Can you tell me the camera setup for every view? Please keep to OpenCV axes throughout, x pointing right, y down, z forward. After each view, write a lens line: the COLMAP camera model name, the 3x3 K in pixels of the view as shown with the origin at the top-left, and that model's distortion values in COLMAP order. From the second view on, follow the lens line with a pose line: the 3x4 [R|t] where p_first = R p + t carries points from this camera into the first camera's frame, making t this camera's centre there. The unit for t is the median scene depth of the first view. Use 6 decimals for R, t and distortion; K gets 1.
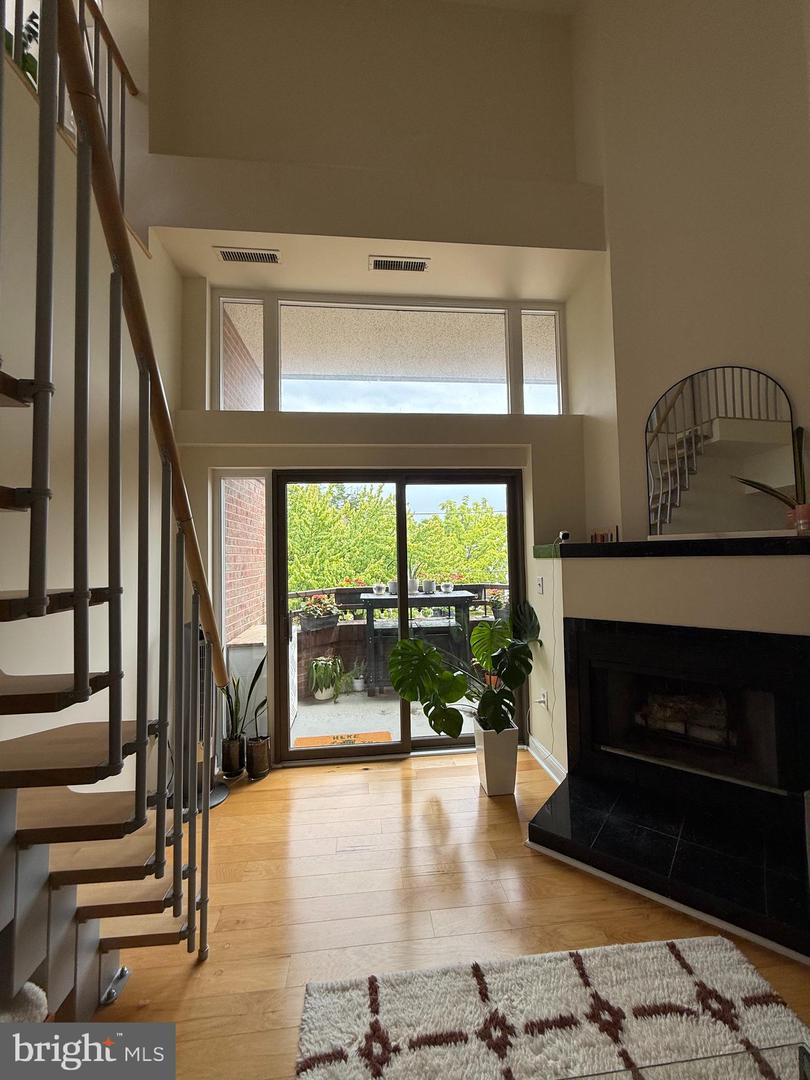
lens RADIAL K [[433.9, 0, 406.1], [0, 433.9, 535.0], [0, 0, 1]] dist [-0.001990, 0.000292]
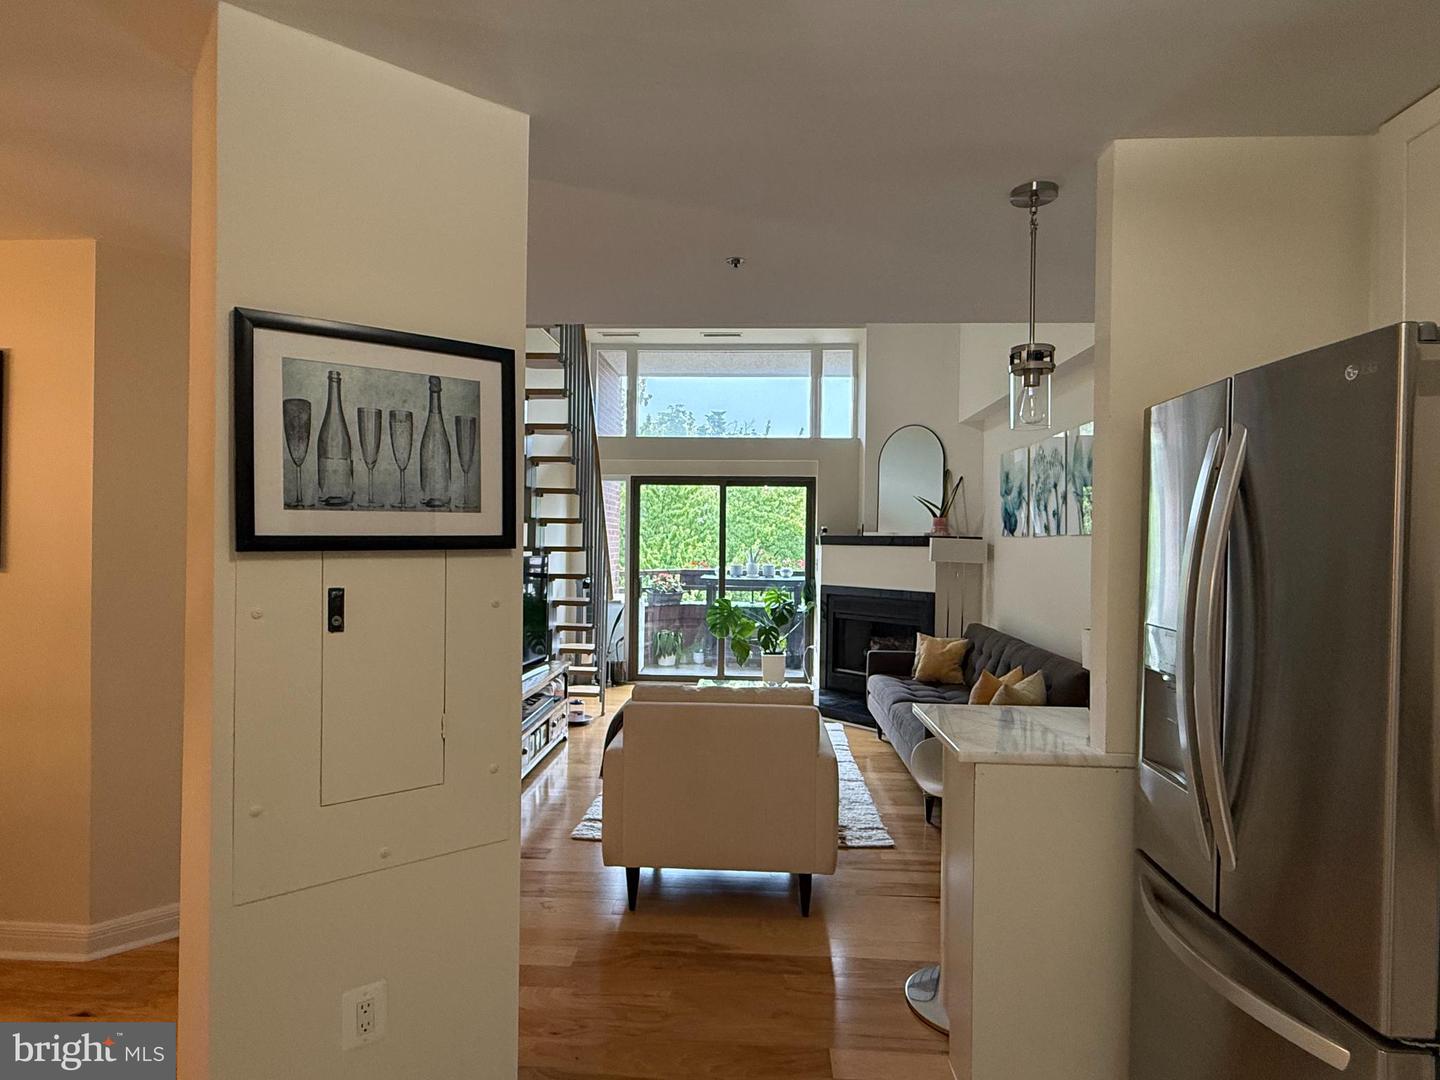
lens RADIAL K [[801.0, 0, 719.2], [0, 801.0, 538.2], [0, 0, 1]] dist [-0.002352, -0.001662]
pose [[0.988294, 0.032576, -0.149041, 0.330609], [-0.025816, 0.998558, 0.047064, -0.071062], [0.150359, -0.042665, 0.987710, -1.376268]]
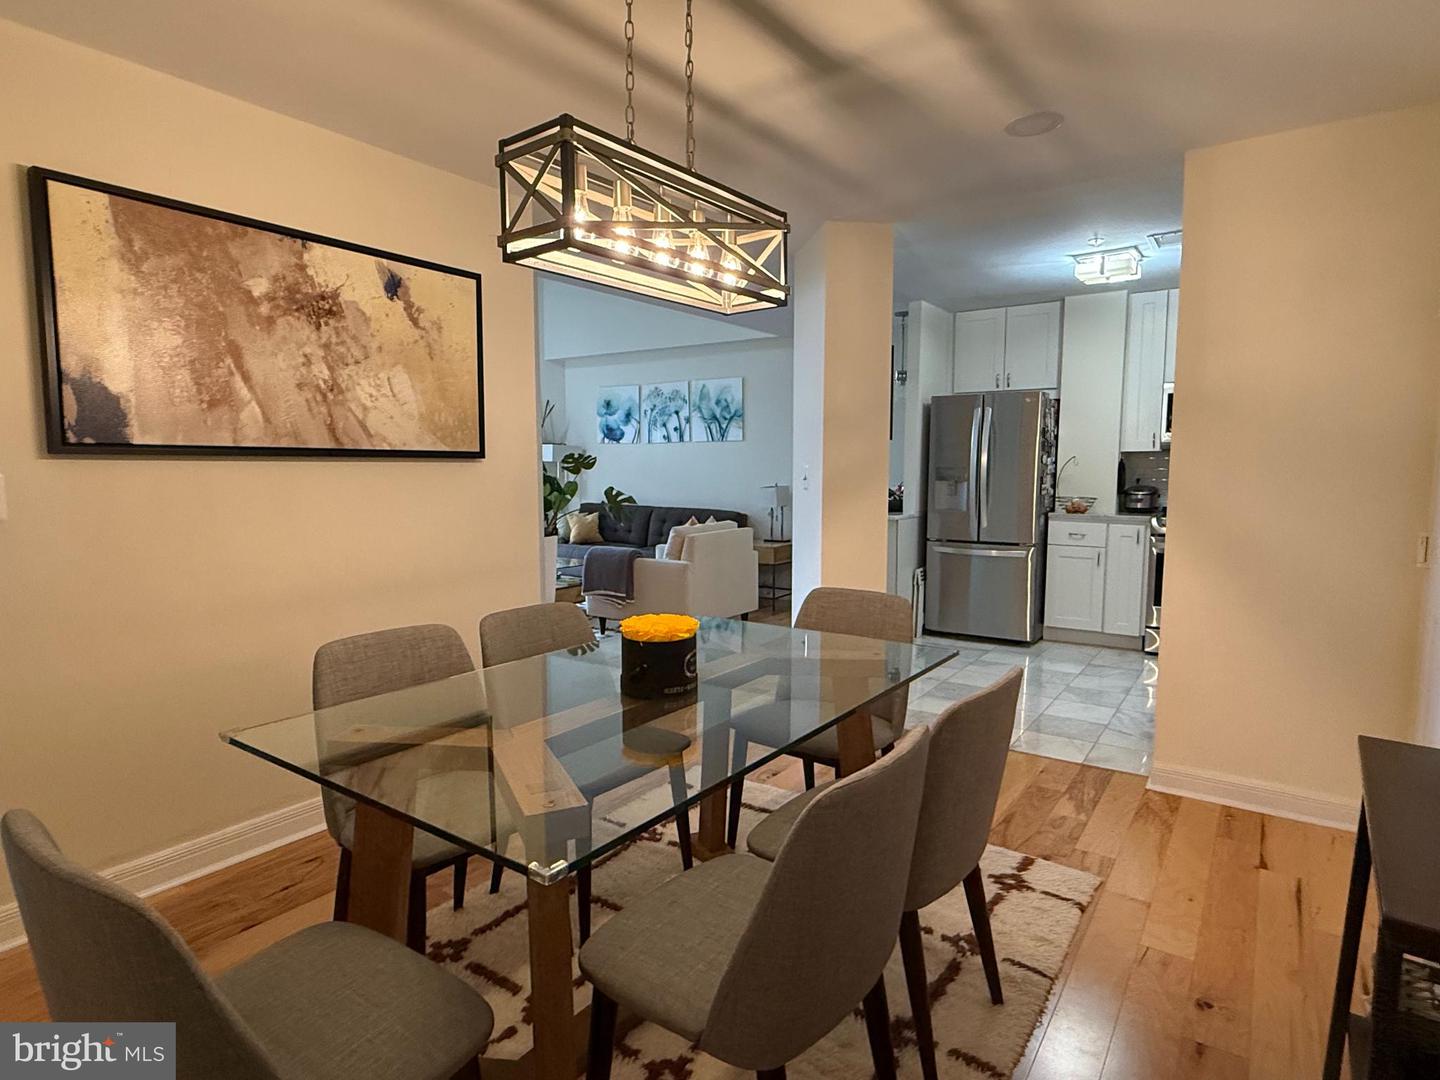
lens RADIAL K [[801.0, 0, 714.0], [0, 801.0, 543.8], [0, 0, 1]] dist [-0.002352, -0.001662]
pose [[0.657542, -0.064179, 0.750679, -0.976103], [-0.043917, 0.991406, 0.123228, -0.024807], [-0.752136, -0.113995, 0.649073, -1.553340]]
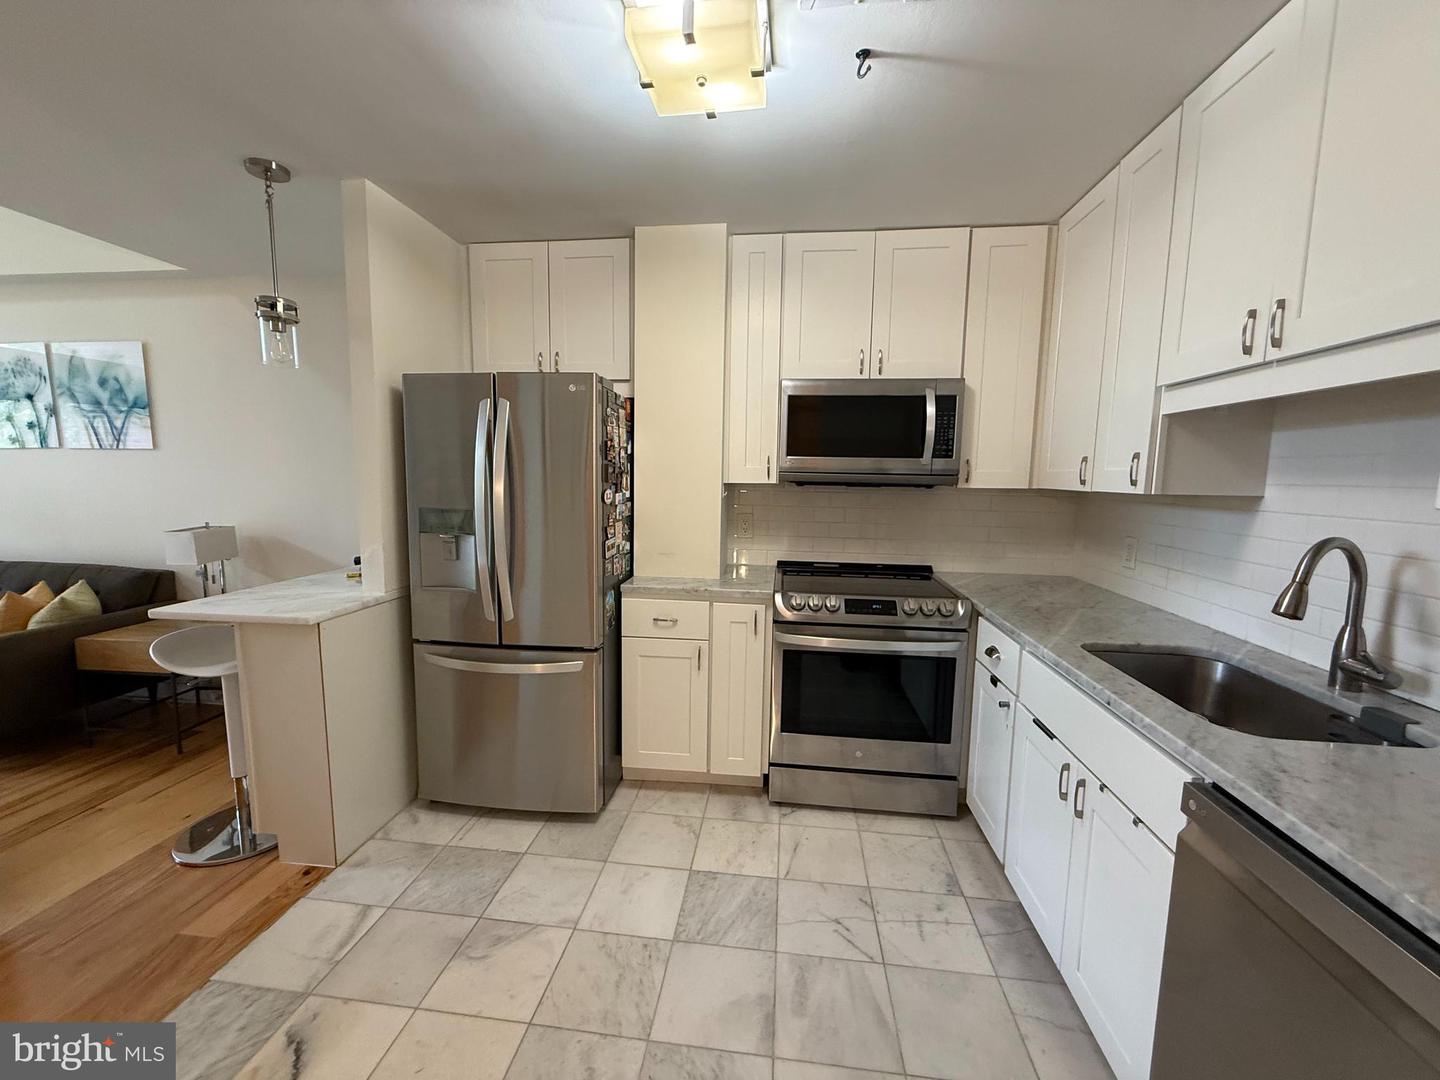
lens RADIAL K [[578.6, 0, 721.3], [0, 578.6, 536.3], [0, 0, 1]] dist [-0.001990, 0.000292]
pose [[0.218691, -0.083336, 0.972229, -0.004075], [-0.066020, 0.992800, 0.099949, -0.051874], [-0.973558, -0.086044, 0.211614, -1.277954]]
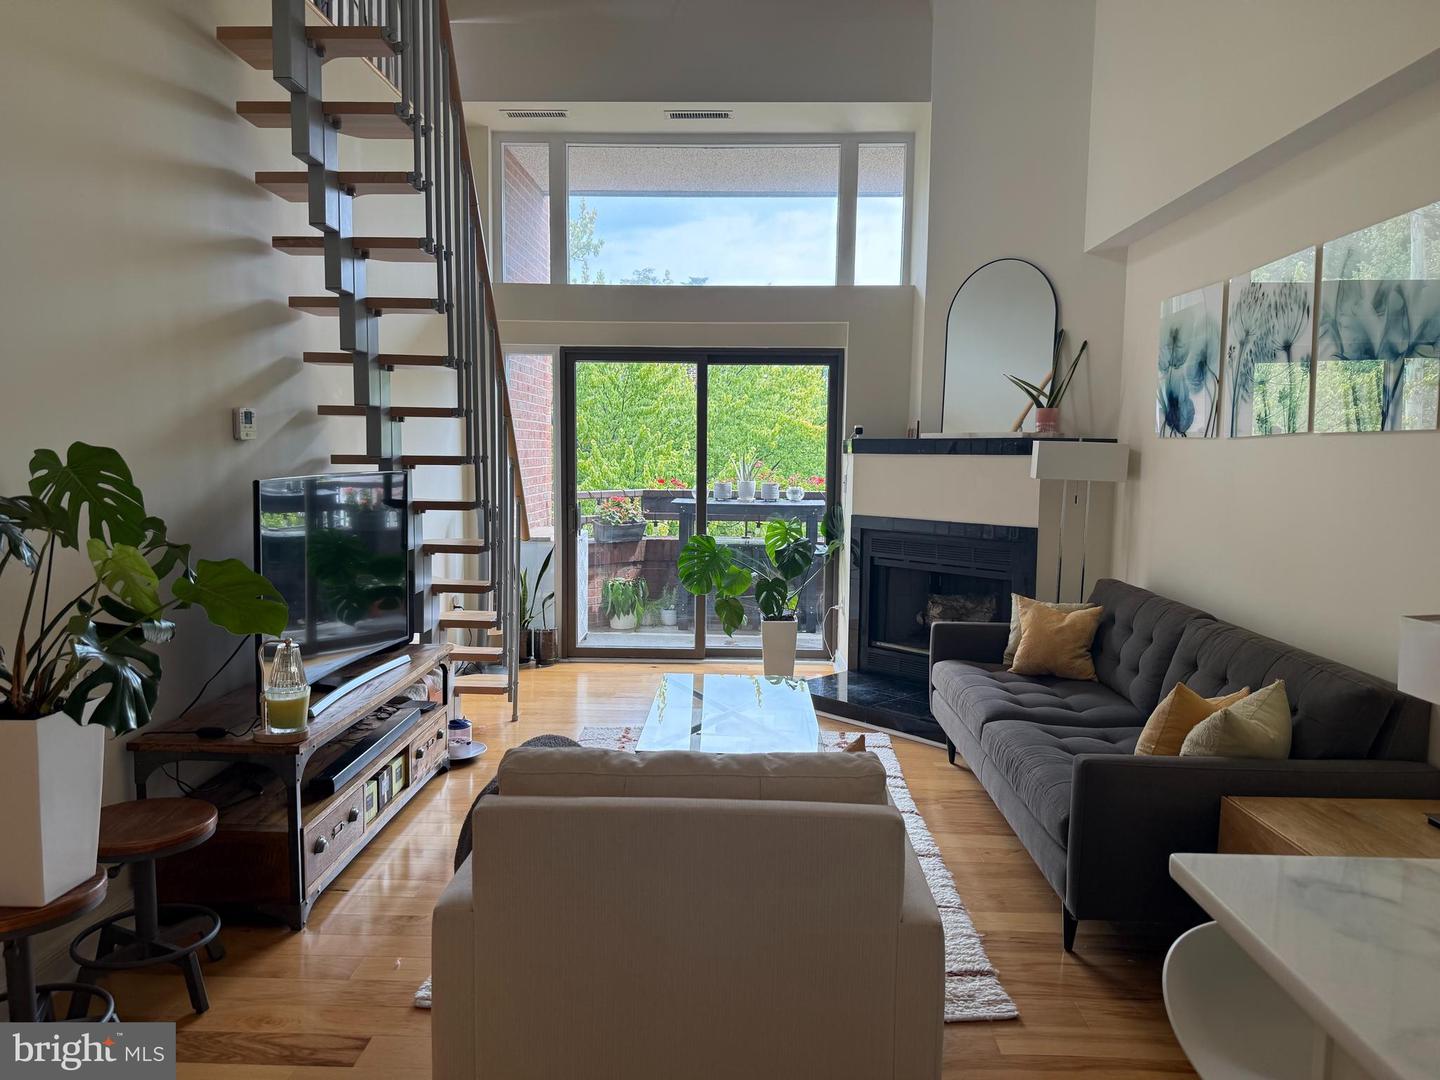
lens RADIAL K [[1010.1, 0, 724.6], [0, 1010.1, 543.7], [0, 0, 1]] dist [0.009213, -0.020438]
pose [[0.991482, 0.042708, -0.123046, 0.282776], [-0.024988, 0.989536, 0.142107, -0.047332], [0.127828, -0.137822, 0.982174, -0.992544]]
